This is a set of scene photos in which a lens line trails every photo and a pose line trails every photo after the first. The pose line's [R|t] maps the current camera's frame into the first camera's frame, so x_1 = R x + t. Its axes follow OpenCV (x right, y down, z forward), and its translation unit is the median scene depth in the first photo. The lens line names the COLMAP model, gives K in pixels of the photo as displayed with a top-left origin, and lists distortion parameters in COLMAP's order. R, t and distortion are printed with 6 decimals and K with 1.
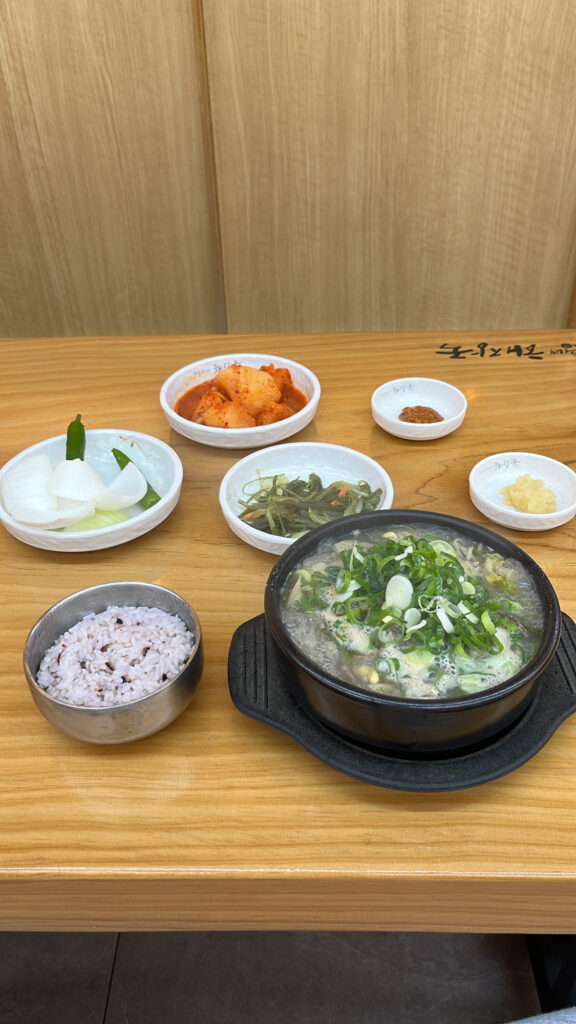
lens RADIAL K [[814.3, 0, 287.4], [0, 814.3, 536.0], [0, 0, 1]] dist [0.038465, -0.056216]
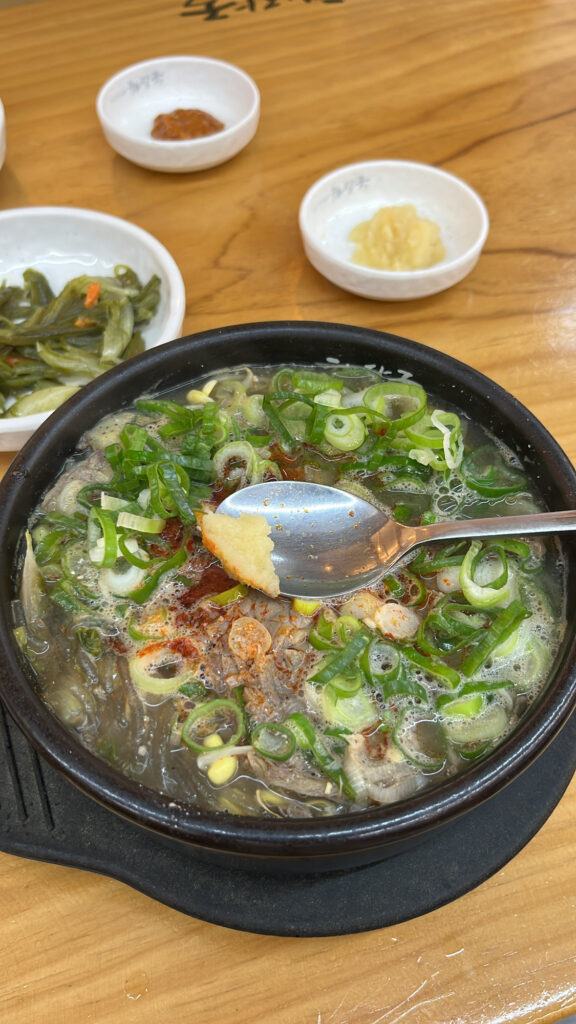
lens RADIAL K [[814.3, 0, 297.8], [0, 814.3, 515.5], [0, 0, 1]] dist [0.038465, -0.056216]
pose [[0.939517, -0.270873, 0.209608, 0.022439], [0.201084, 0.931650, 0.302644, -0.028370], [-0.277260, -0.242191, 0.929769, 0.212229]]
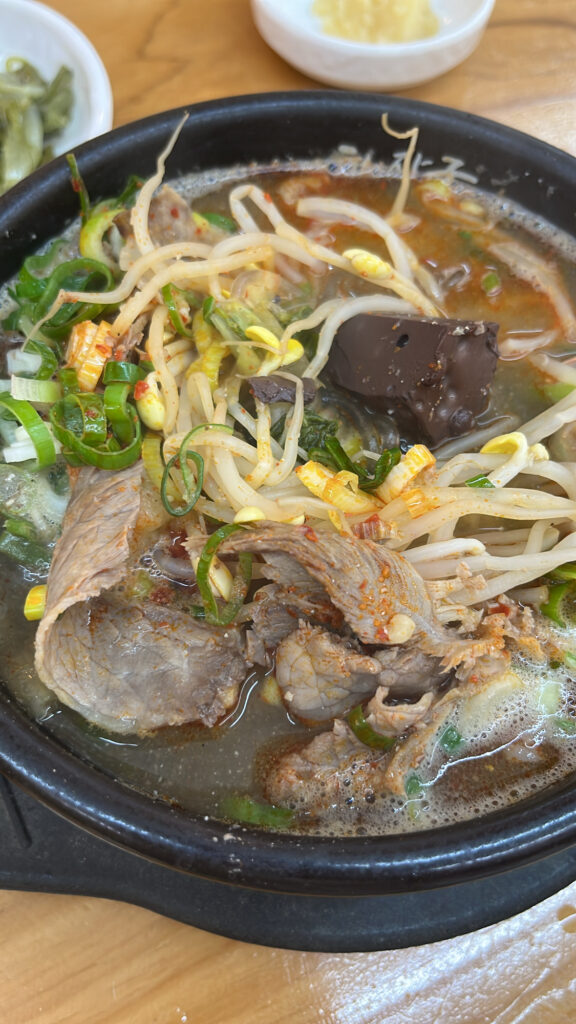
lens RADIAL K [[814.3, 0, 286.1], [0, 814.3, 505.2], [0, 0, 1]] dist [0.038465, -0.056216]
pose [[0.893866, -0.377391, 0.242033, 0.015628], [0.241765, 0.860376, 0.448668, -0.013492], [-0.377563, -0.342534, 0.860301, 0.271597]]
